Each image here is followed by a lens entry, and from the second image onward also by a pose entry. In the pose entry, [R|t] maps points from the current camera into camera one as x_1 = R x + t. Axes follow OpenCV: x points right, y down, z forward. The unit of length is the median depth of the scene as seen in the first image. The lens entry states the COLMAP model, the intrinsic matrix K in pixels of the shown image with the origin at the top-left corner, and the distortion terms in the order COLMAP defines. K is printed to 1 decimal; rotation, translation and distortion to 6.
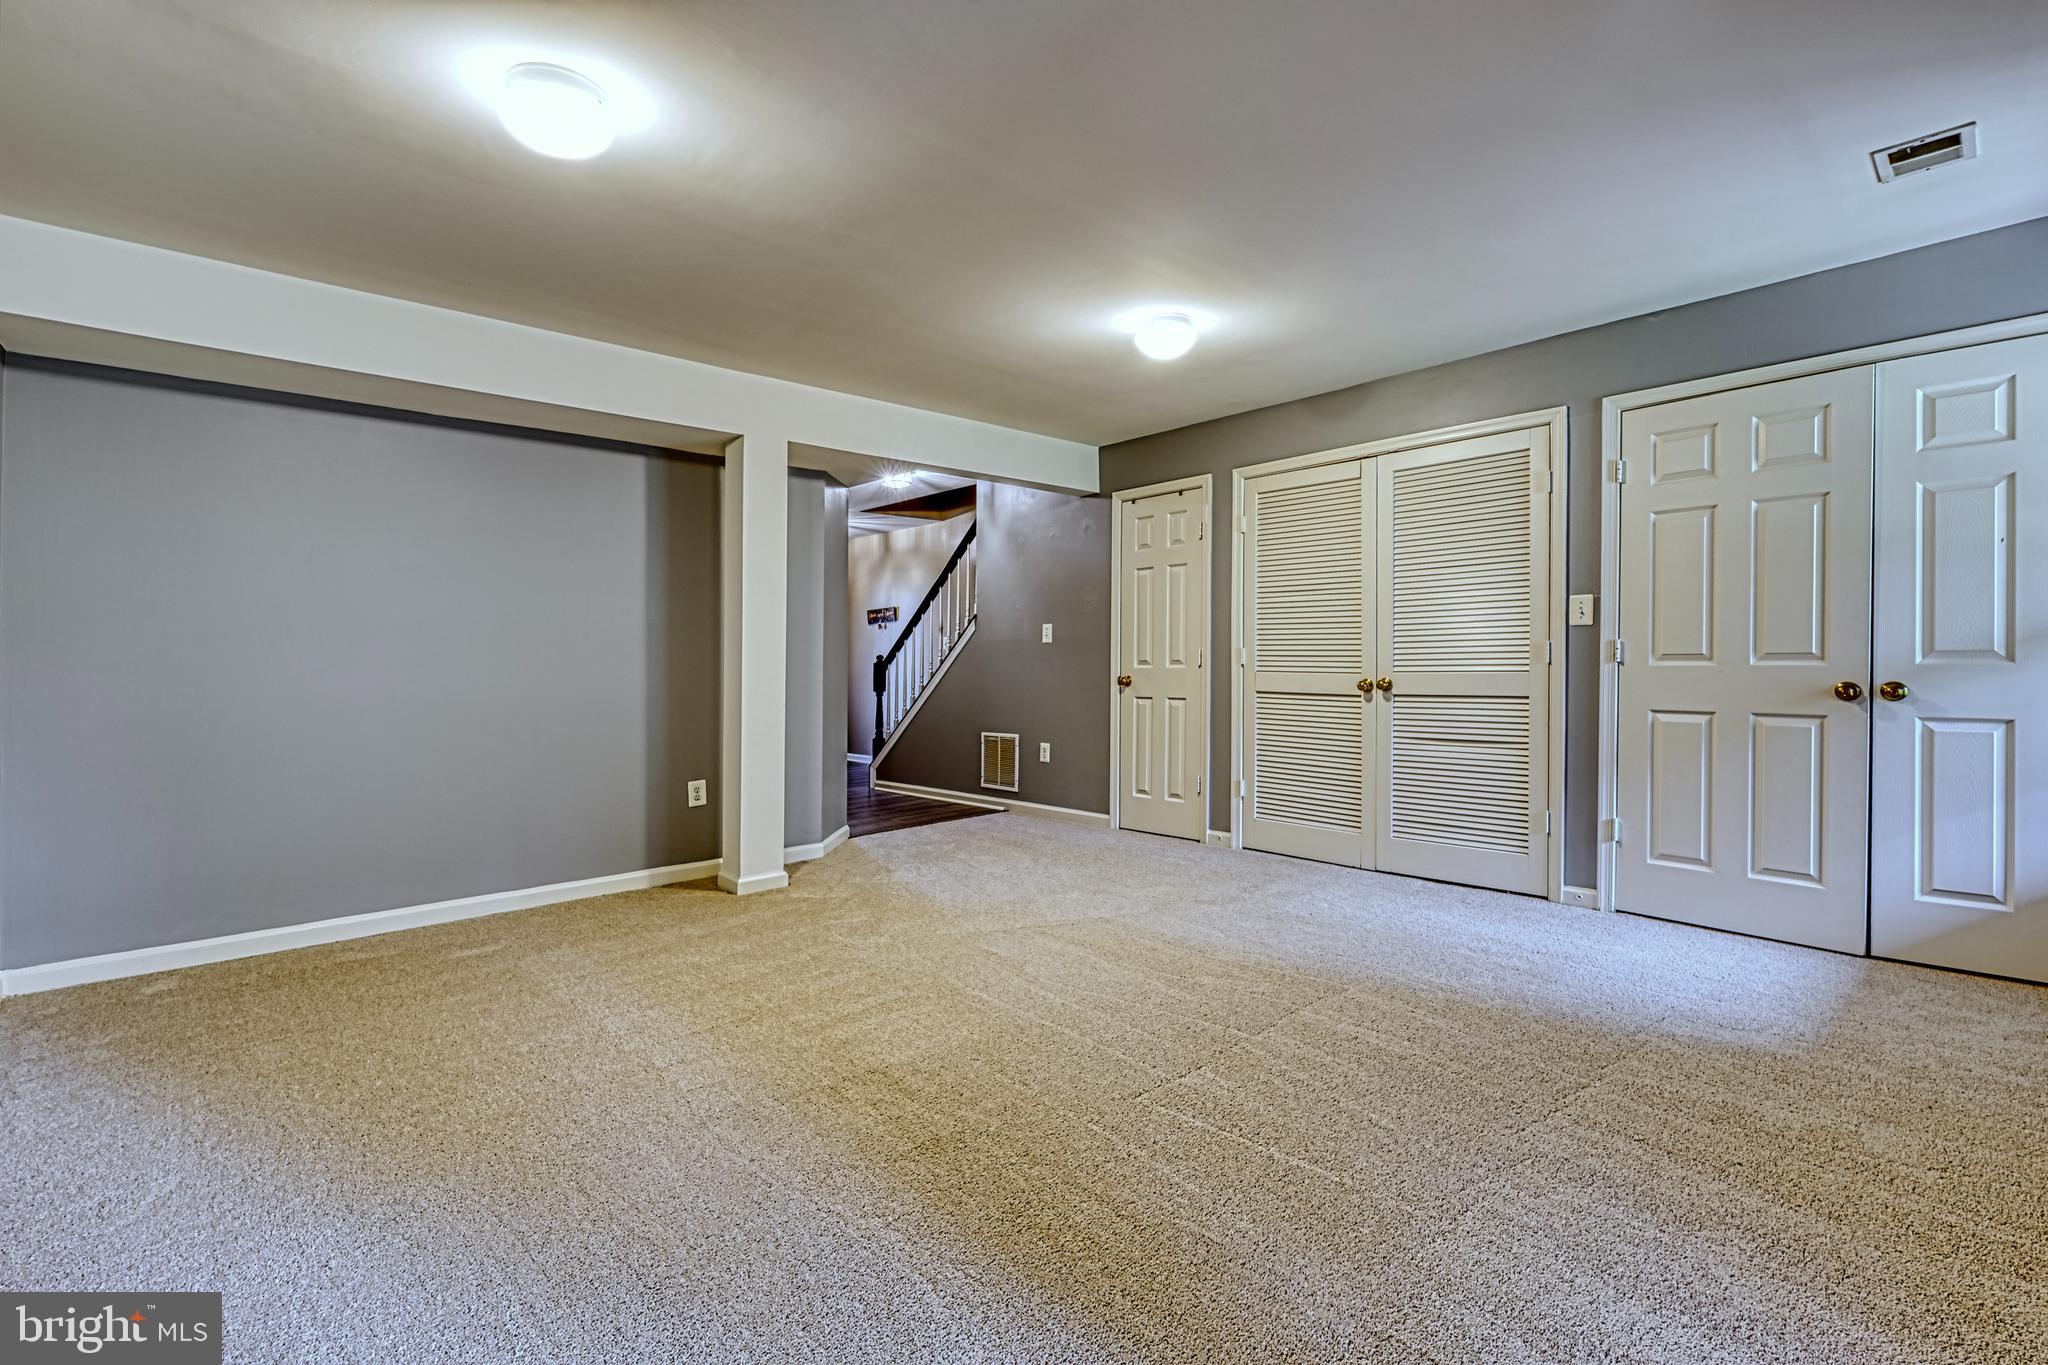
lens RADIAL K [[910.1, 0, 996.0], [0, 910.1, 659.6], [0, 0, 1]] dist [0.004045, -0.000525]
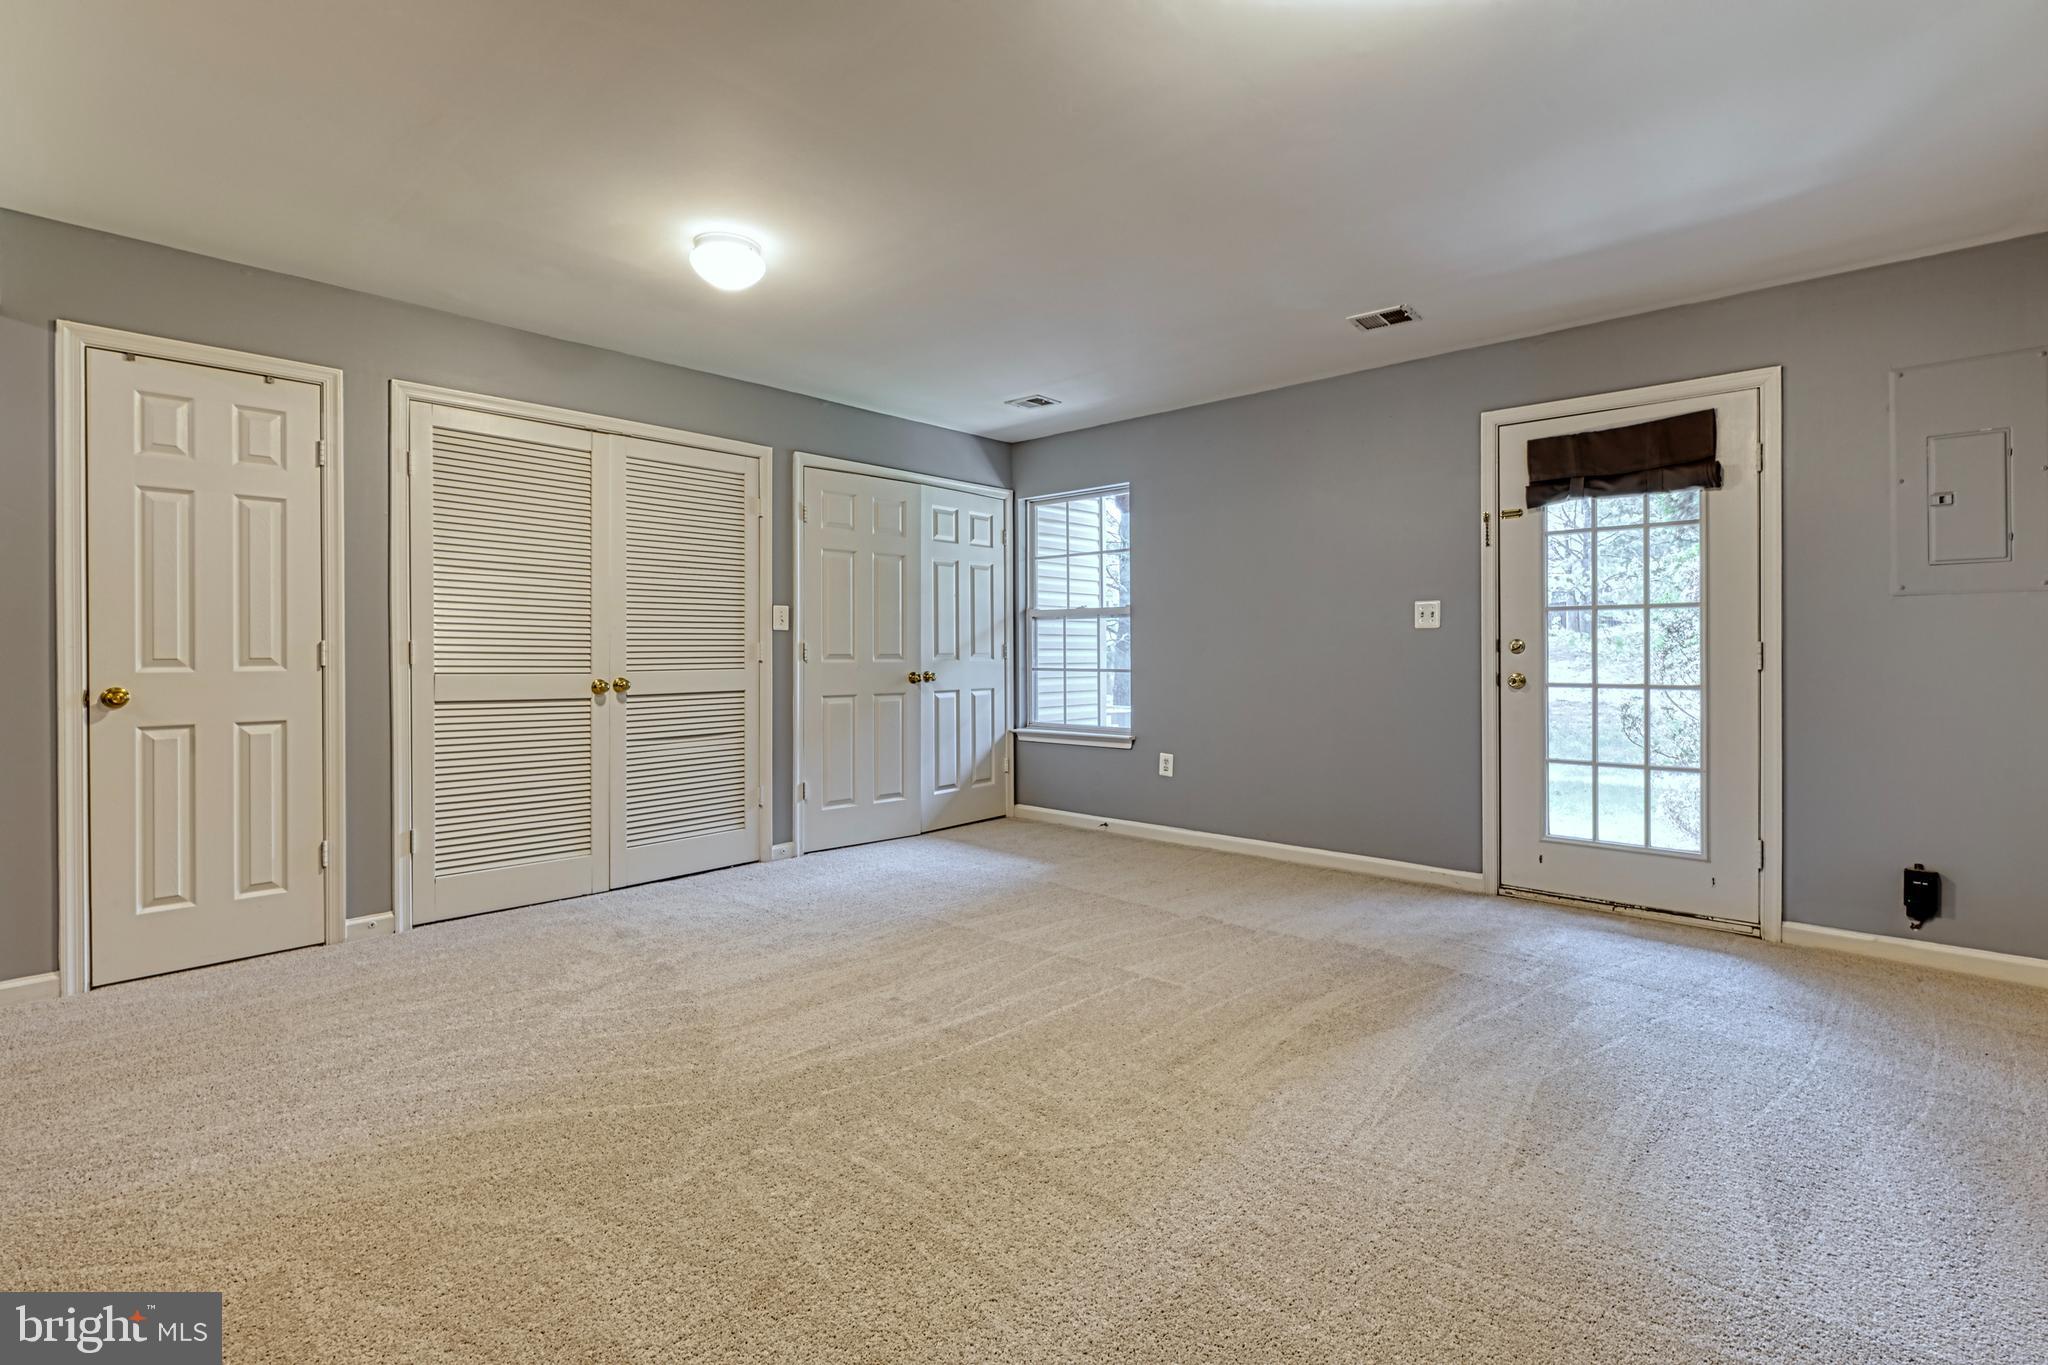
lens RADIAL K [[987.8, 0, 1027.7], [0, 987.8, 670.6], [0, 0, 1]] dist [-0.002144, 0.000966]
pose [[-0.115960, -0.004148, 0.993245, -0.699157], [0.004523, 0.999979, 0.004704, 0.011590], [-0.993244, 0.005038, -0.115939, 0.803185]]
